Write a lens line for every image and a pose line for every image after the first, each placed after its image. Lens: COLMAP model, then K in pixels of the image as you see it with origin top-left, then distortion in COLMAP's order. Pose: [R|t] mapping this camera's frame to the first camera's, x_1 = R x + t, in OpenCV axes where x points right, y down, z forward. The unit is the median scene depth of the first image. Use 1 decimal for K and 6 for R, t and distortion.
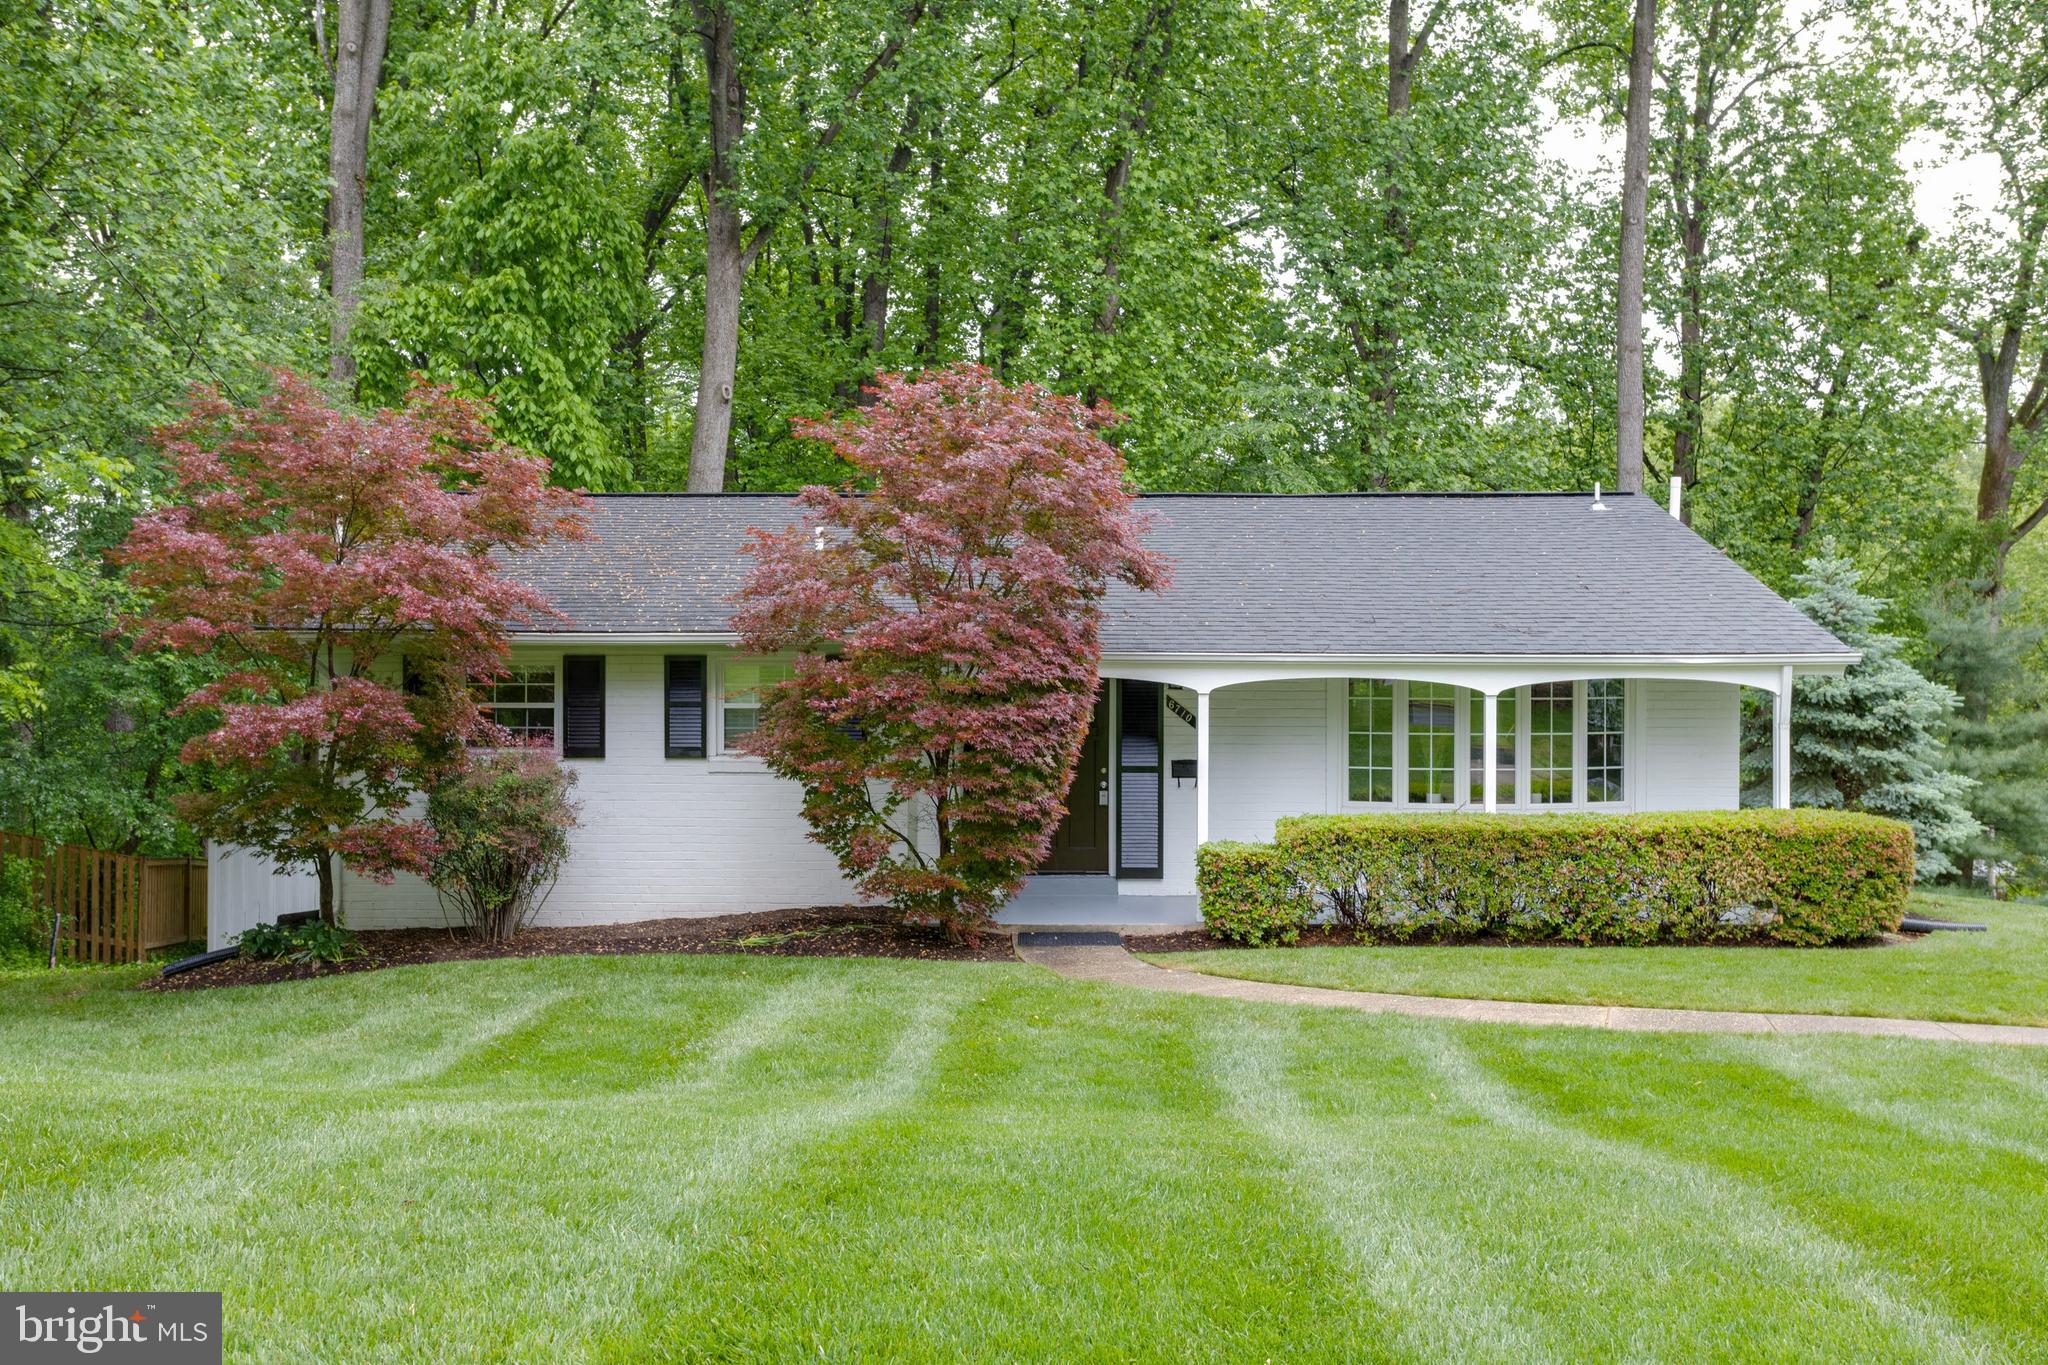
lens RADIAL K [[1838.1, 0, 1023.7], [0, 1838.1, 685.8], [0, 0, 1]] dist [-0.006038, 0.002115]
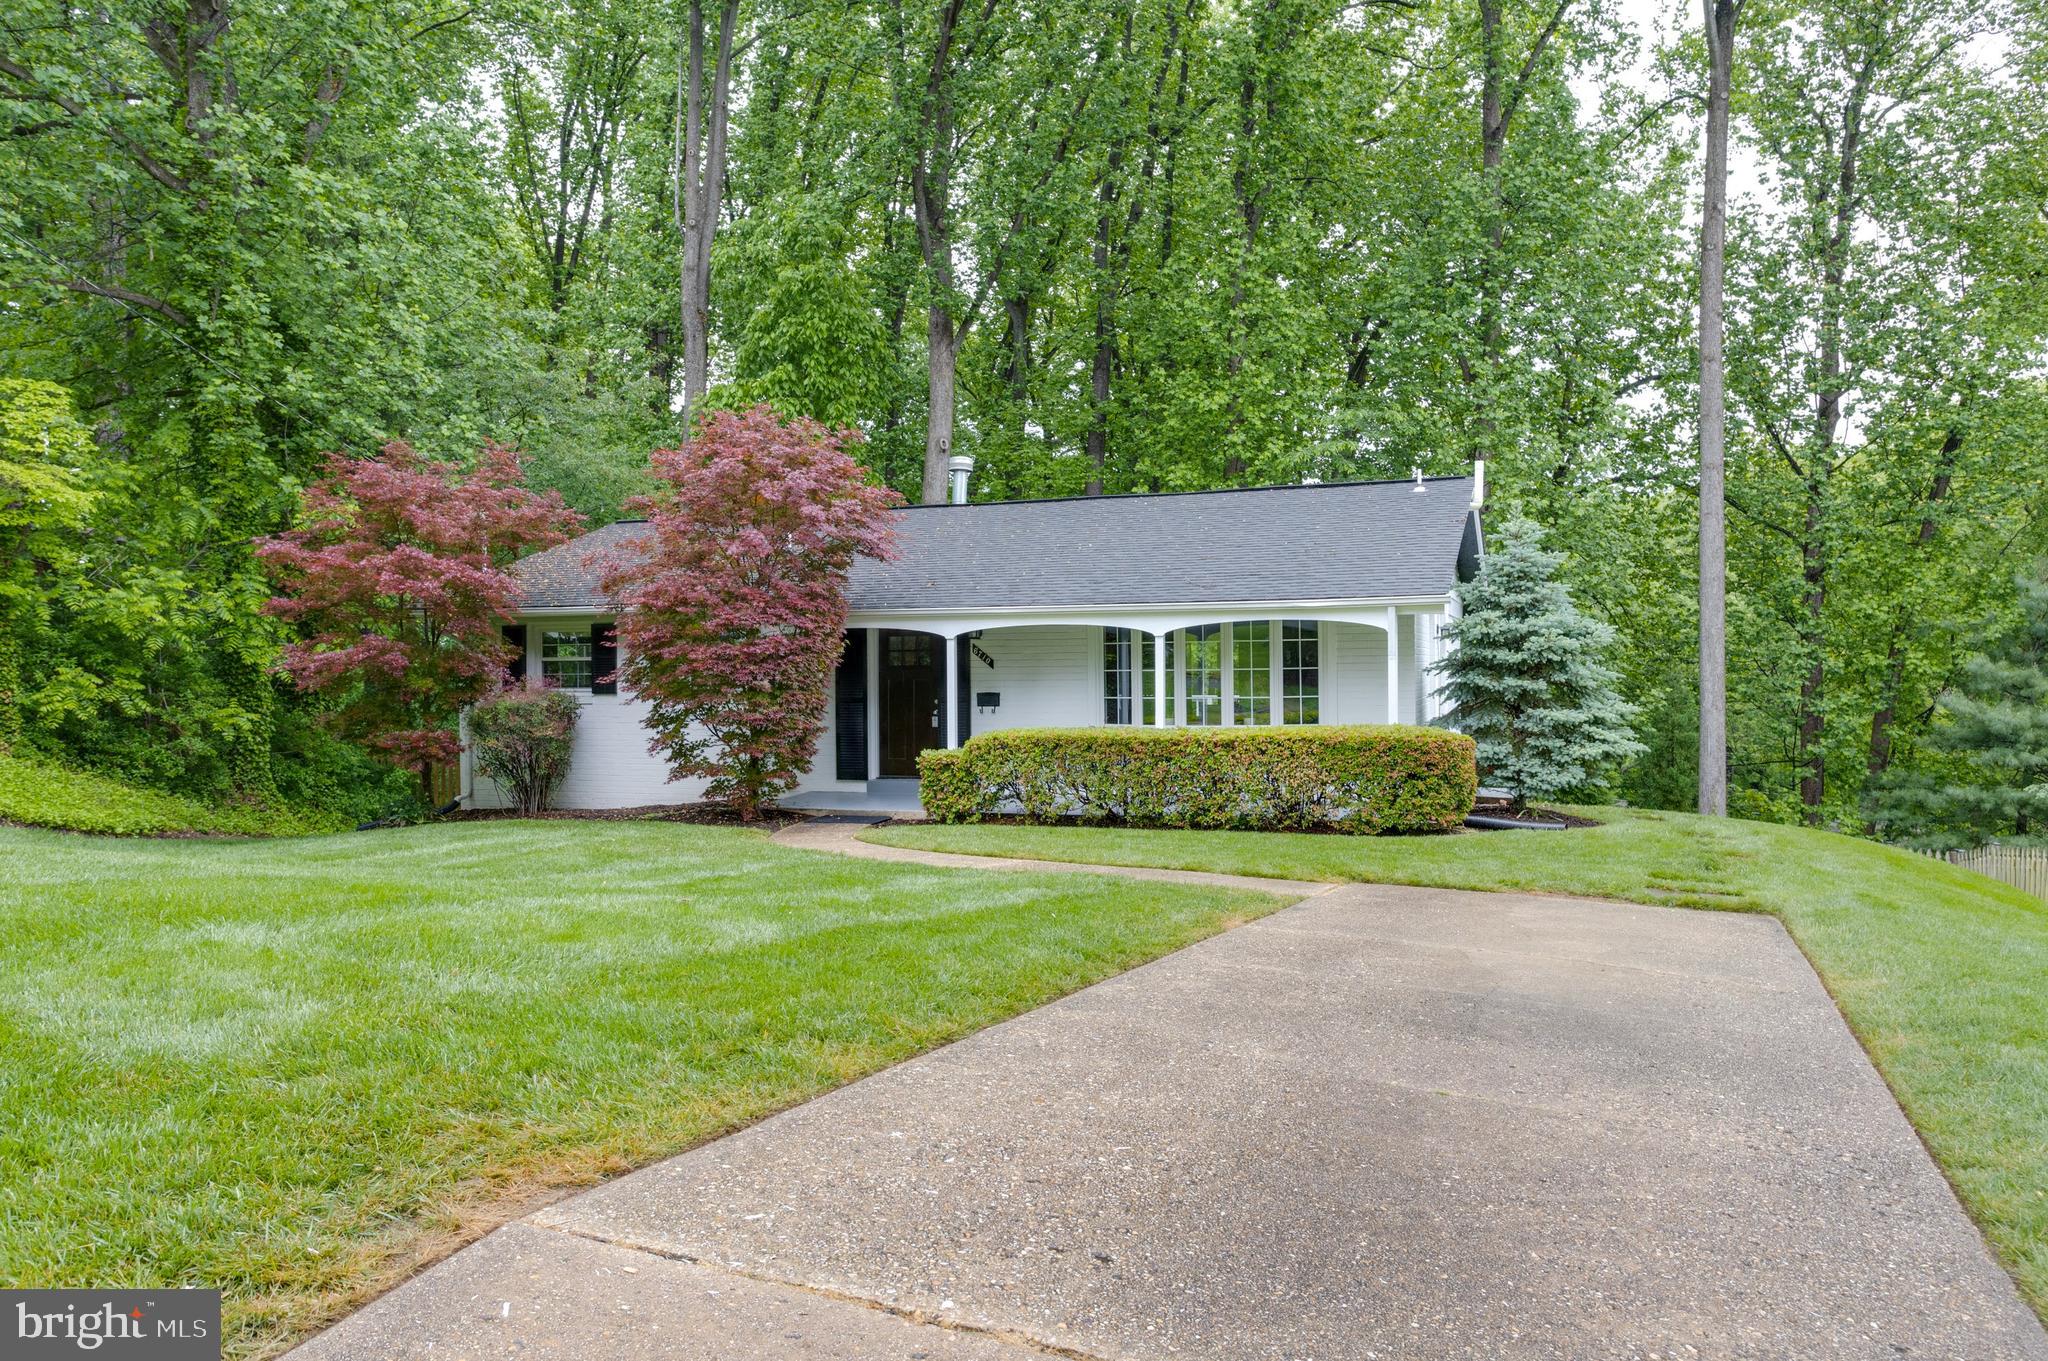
lens RADIAL K [[1462.0, 0, 1023.5], [0, 1462.0, 678.8], [0, 0, 1]] dist [-0.025096, 0.000066]
pose [[0.942698, -0.008777, -0.333532, 0.471292], [0.007047, 0.999955, -0.006399, 0.037884], [0.333573, 0.003682, 0.942717, 0.015101]]
